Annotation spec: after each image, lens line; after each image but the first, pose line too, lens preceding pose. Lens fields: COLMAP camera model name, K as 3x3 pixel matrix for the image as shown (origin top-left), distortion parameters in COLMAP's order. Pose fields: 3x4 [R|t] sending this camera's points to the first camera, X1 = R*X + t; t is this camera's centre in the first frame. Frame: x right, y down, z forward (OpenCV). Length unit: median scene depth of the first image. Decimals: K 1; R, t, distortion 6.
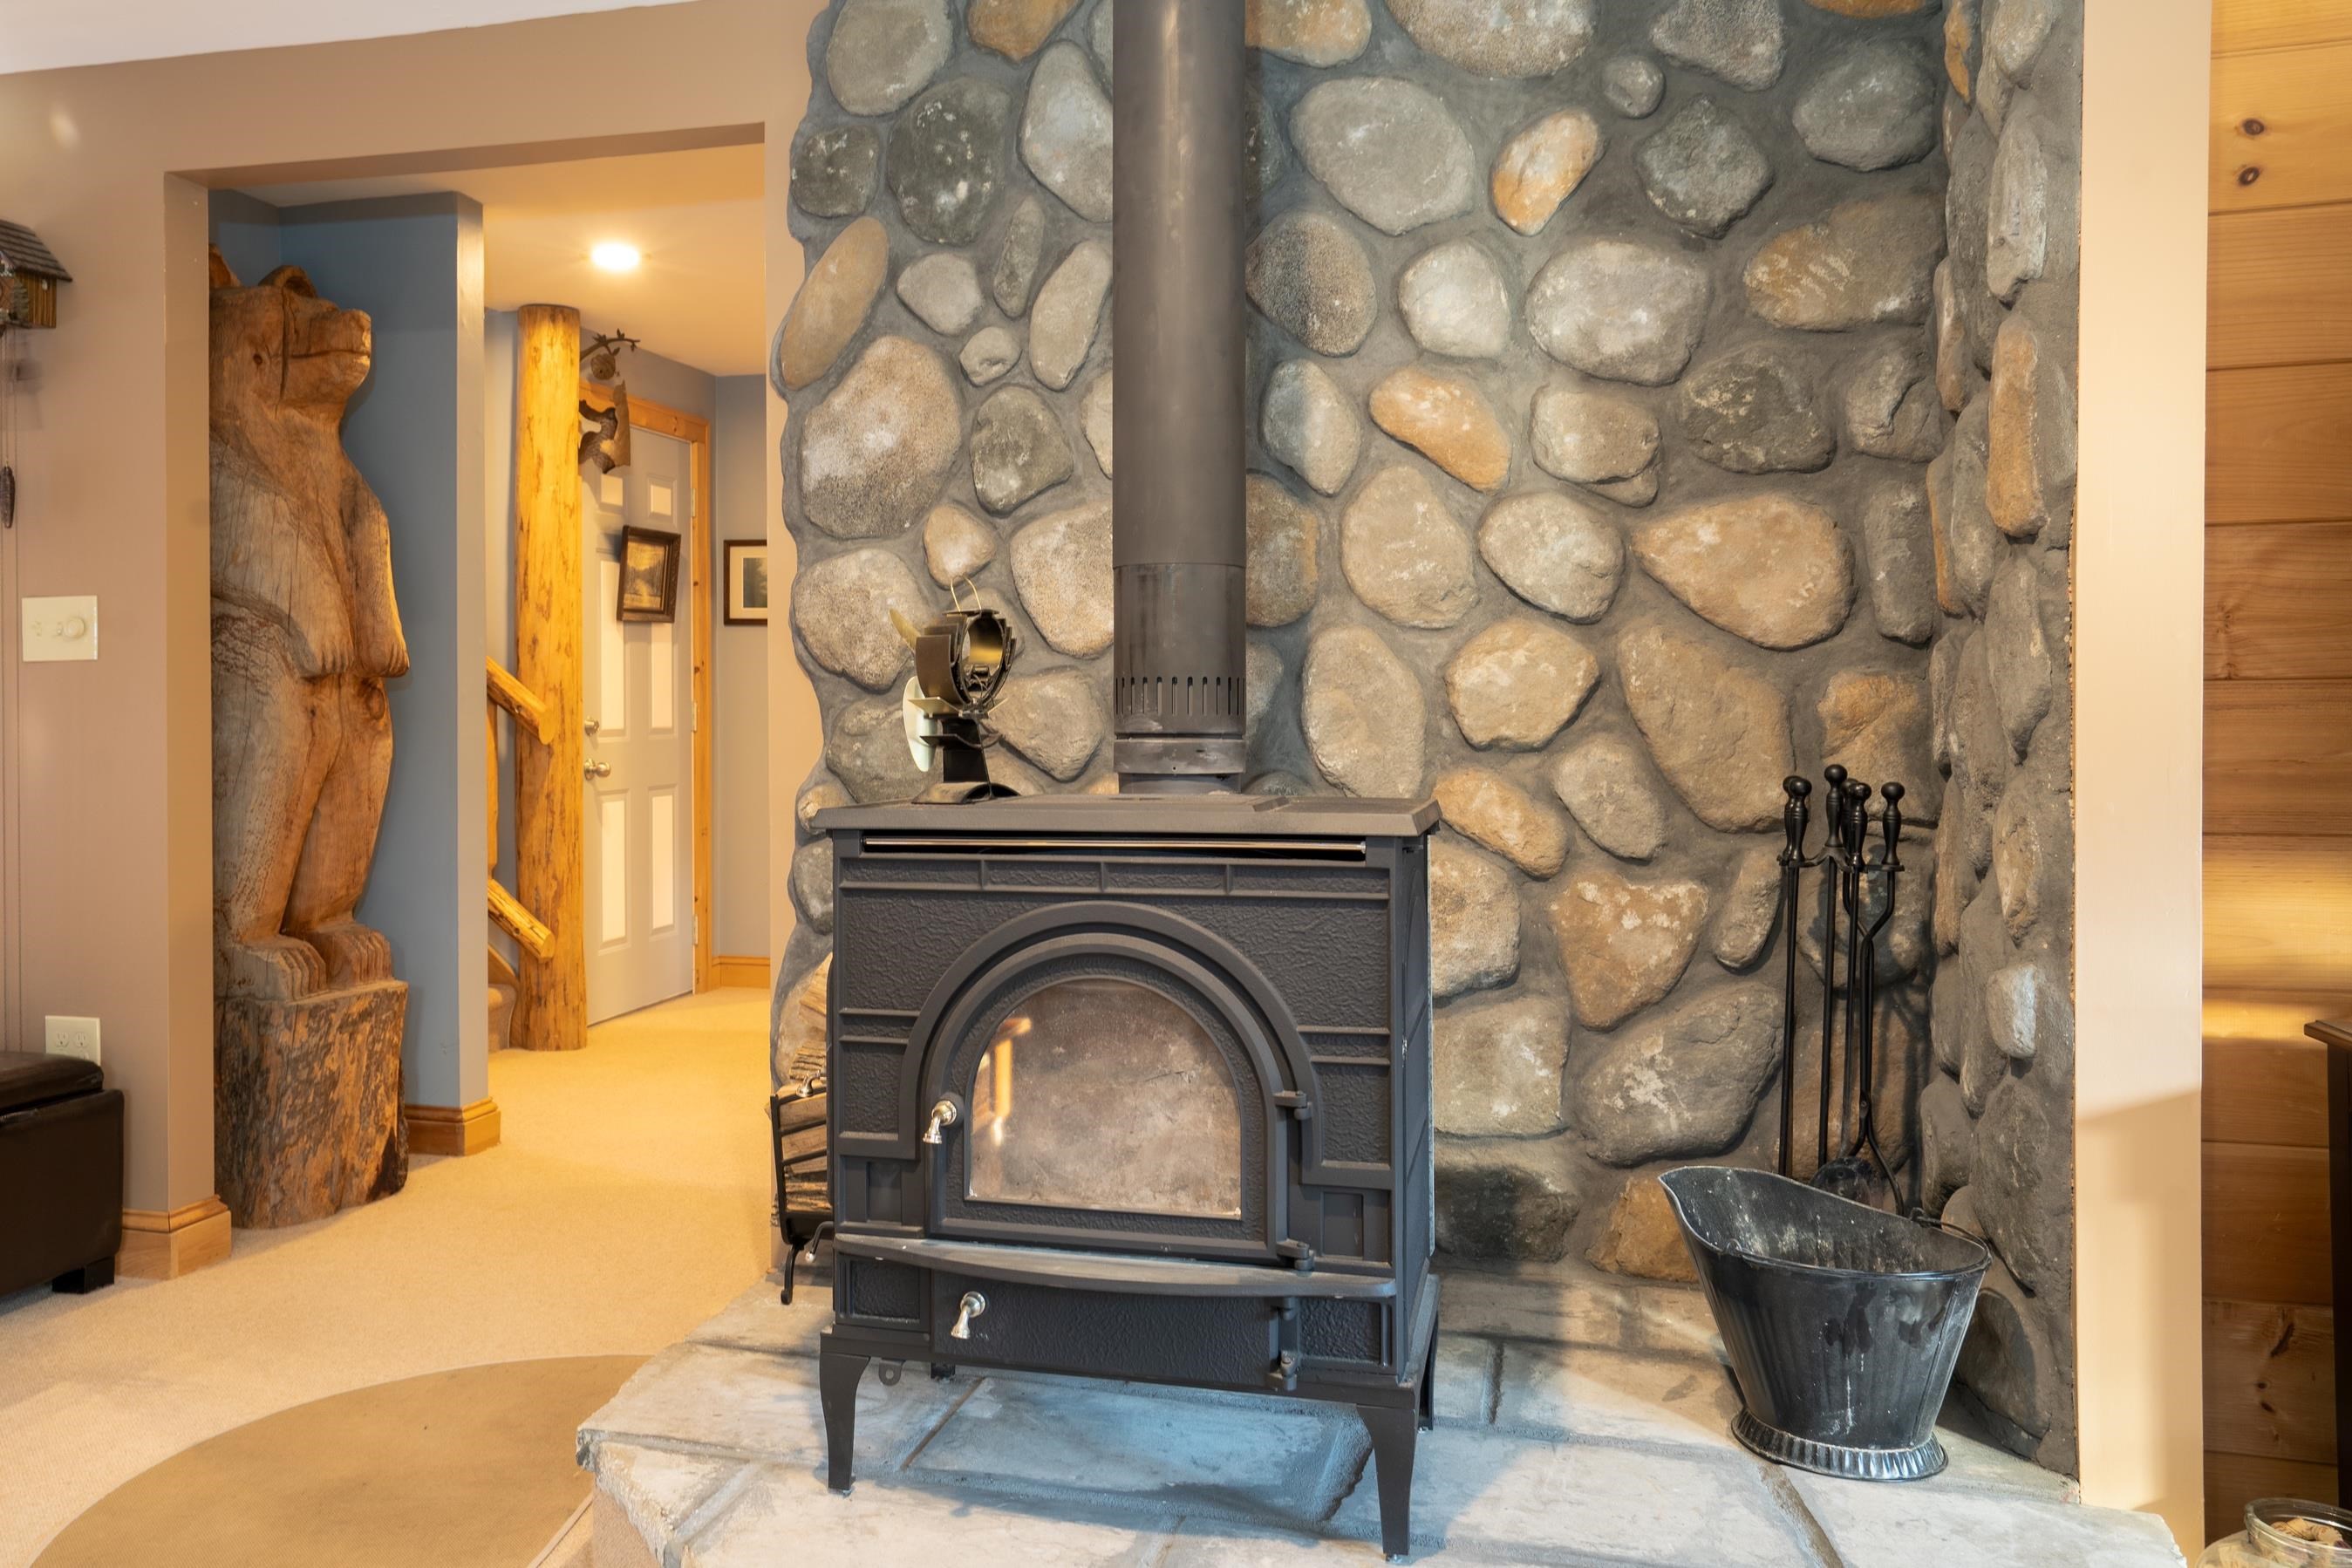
lens RADIAL K [[1692.4, 0, 1176.0], [0, 1692.4, 784.0], [0, 0, 1]] dist [-0.002900, -0.002092]
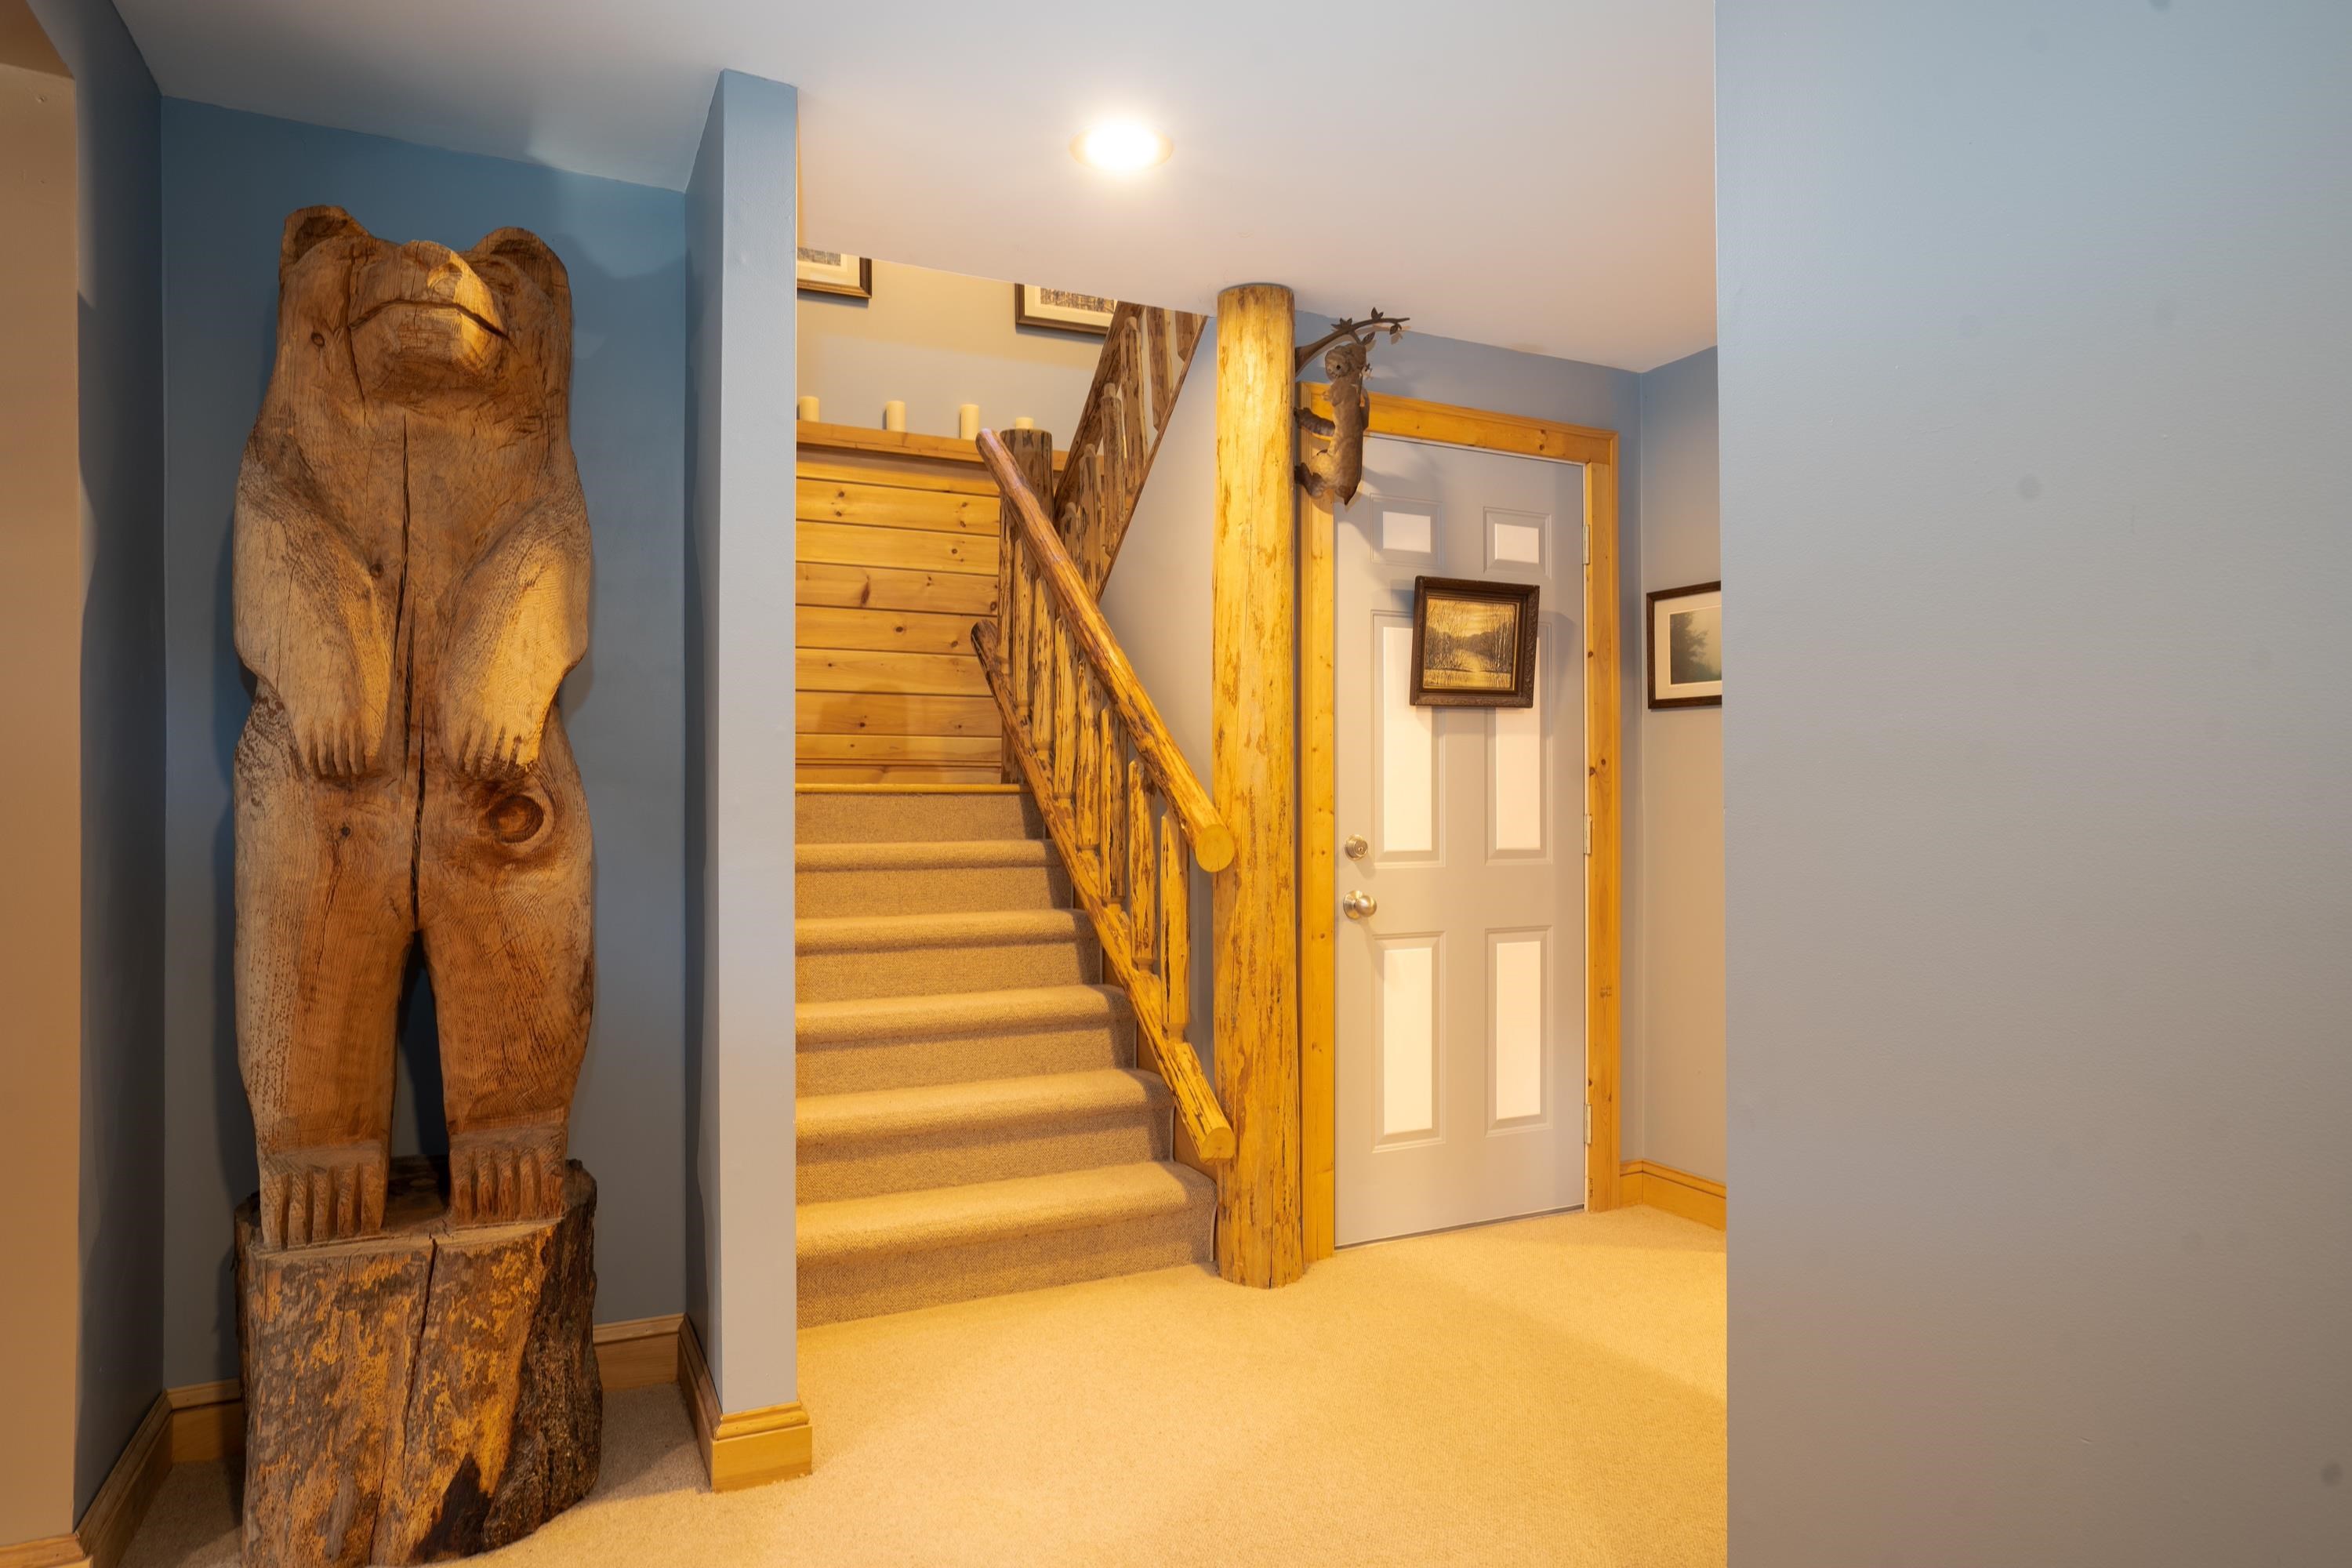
lens RADIAL K [[1388.1, 0, 1180.7], [0, 1388.1, 804.6], [0, 0, 1]] dist [-0.046479, 0.043755]
pose [[0.624783, 0.003162, -0.780792, 0.090129], [-0.042968, 0.998616, -0.030338, -0.032853], [0.779615, 0.052503, 0.624054, 0.591491]]
